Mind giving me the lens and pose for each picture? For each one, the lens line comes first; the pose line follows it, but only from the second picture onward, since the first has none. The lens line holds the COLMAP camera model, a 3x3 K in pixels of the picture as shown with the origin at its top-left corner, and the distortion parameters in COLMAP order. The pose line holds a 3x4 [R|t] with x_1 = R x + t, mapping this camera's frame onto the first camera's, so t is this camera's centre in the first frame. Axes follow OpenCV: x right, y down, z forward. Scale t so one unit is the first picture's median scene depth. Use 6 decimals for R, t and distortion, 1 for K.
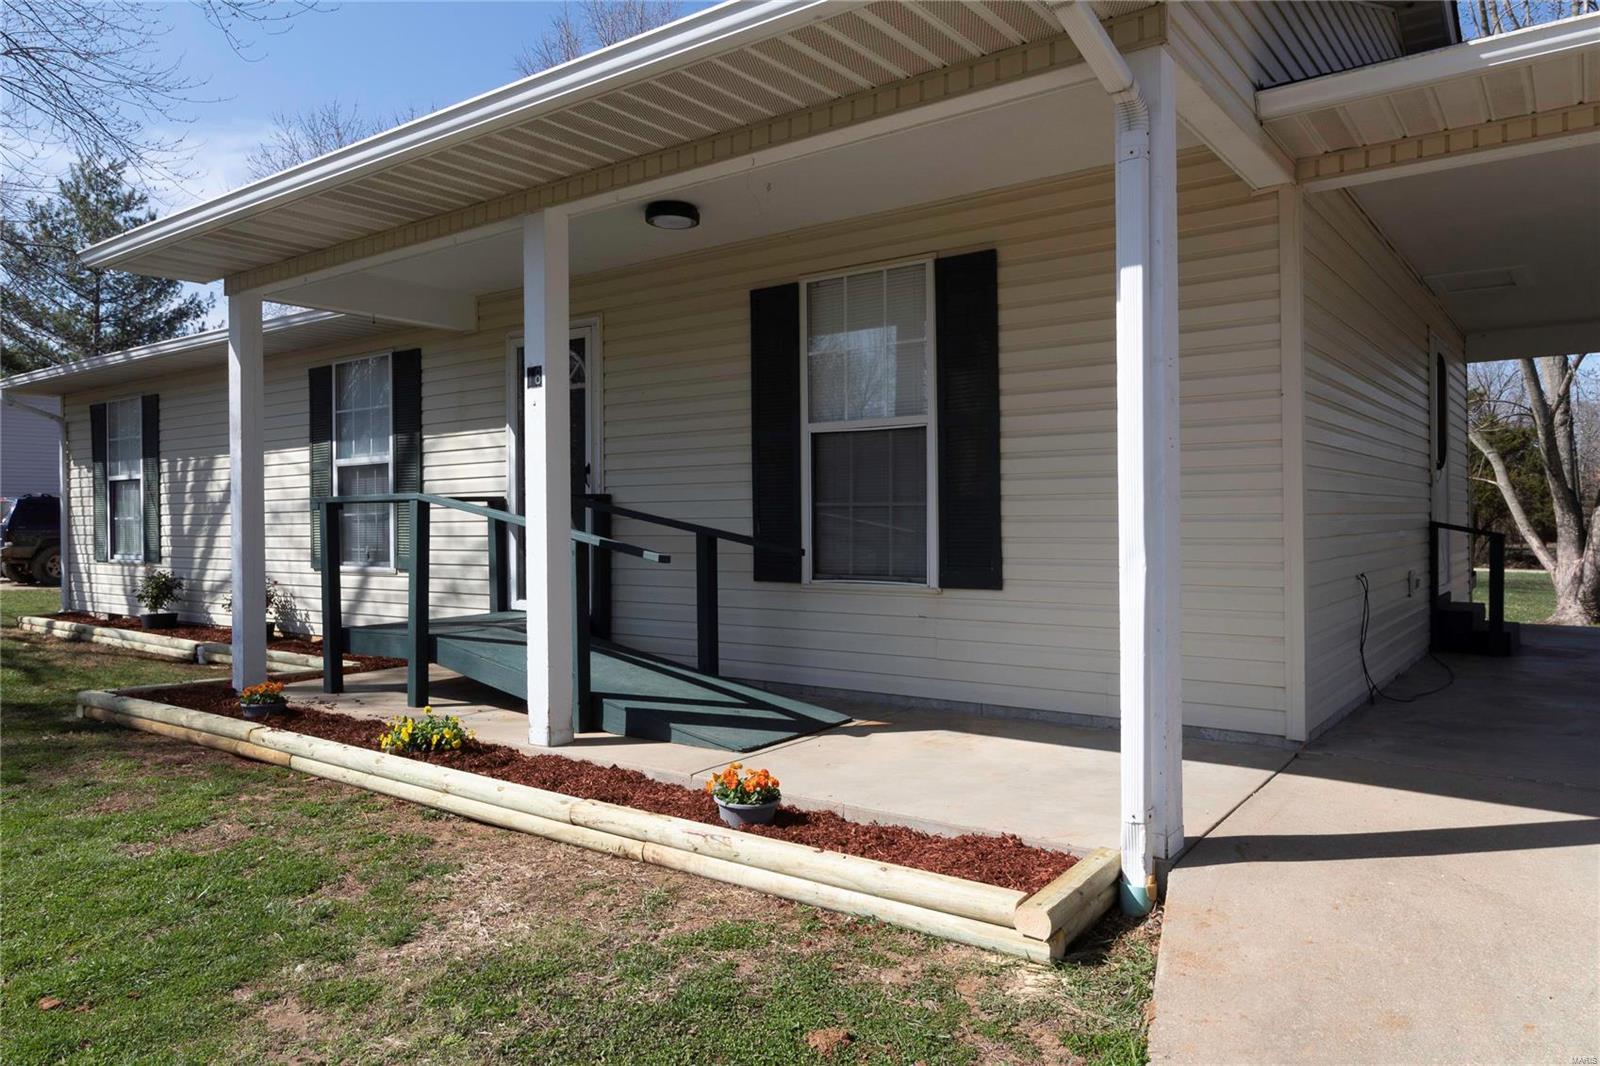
lens RADIAL K [[1065.5, 0, 826.3], [0, 1065.5, 510.6], [0, 0, 1]] dist [-0.002957, 0.004489]
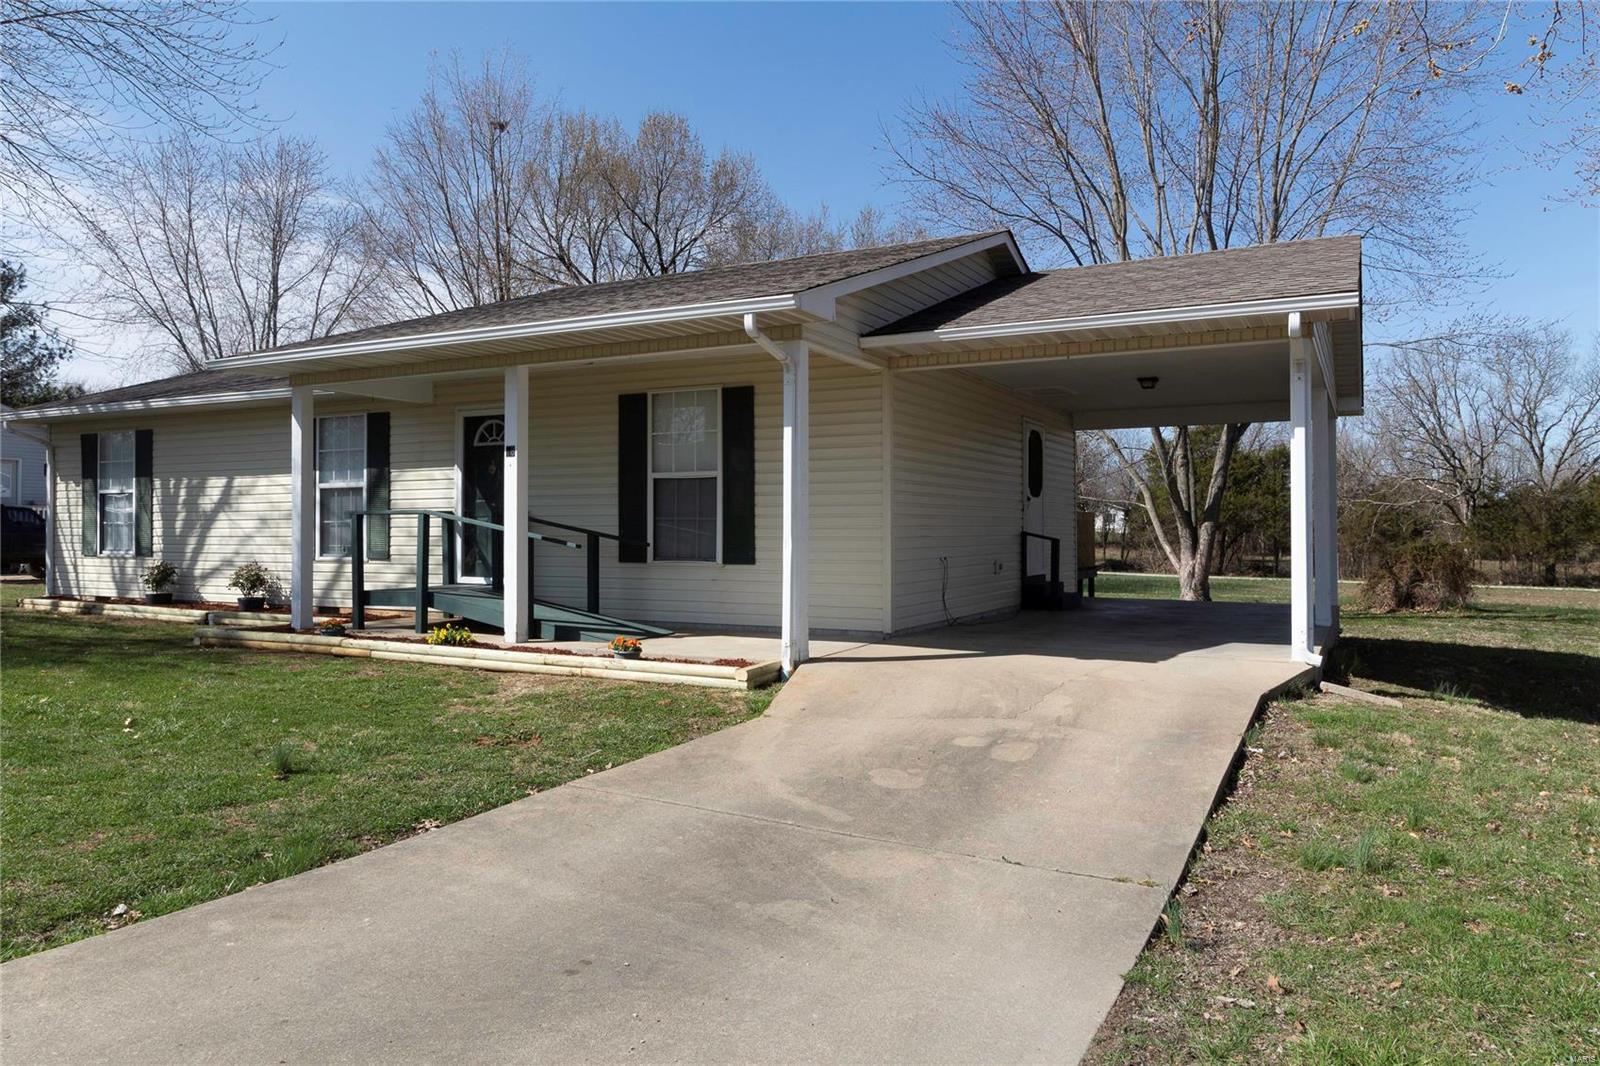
lens RADIAL K [[1065.5, 0, 820.0], [0, 1065.5, 510.3], [0, 0, 1]] dist [-0.002957, 0.004489]
pose [[0.987773, 0.010721, 0.155529, -0.014917], [-0.009046, 0.999893, -0.011476, -0.001470], [-0.155635, 0.009929, 0.987765, -0.772497]]
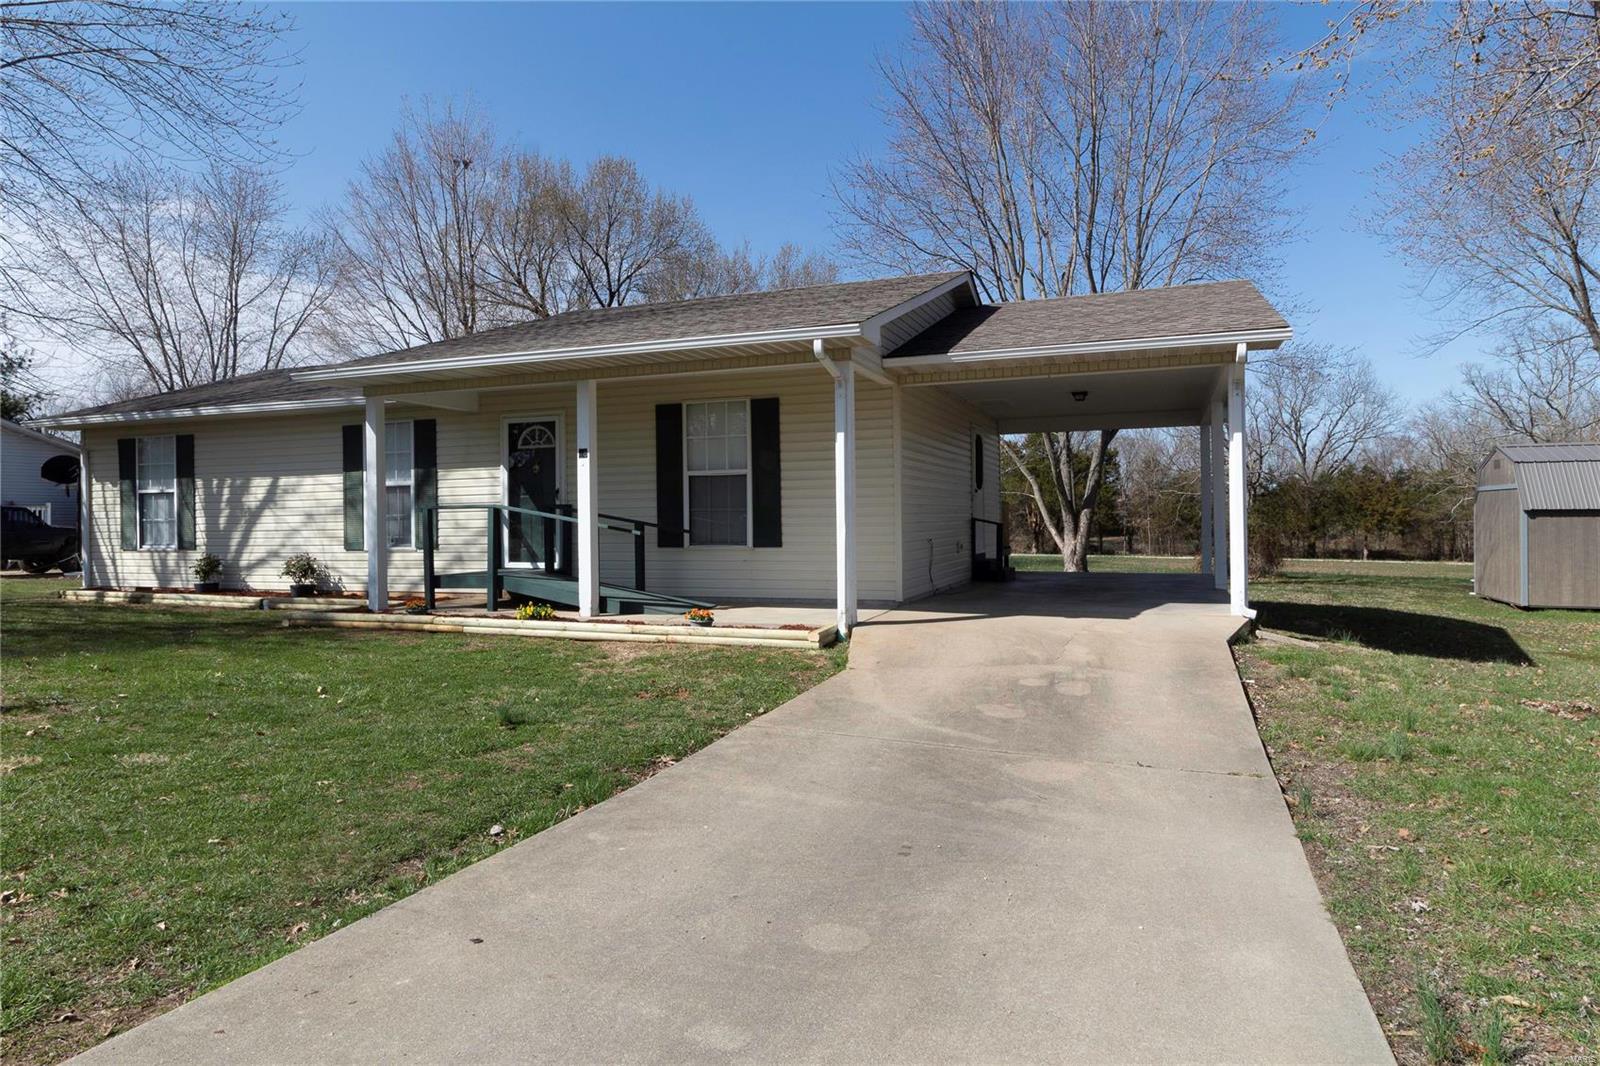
lens RADIAL K [[921.6, 0, 812.8], [0, 921.6, 510.5], [0, 0, 1]] dist [0.000256, 0.000500]
pose [[0.962767, -0.001026, 0.270332, -0.260254], [0.002174, 0.999990, -0.003950, 0.003403], [-0.270325, 0.004390, 0.962759, -0.785236]]
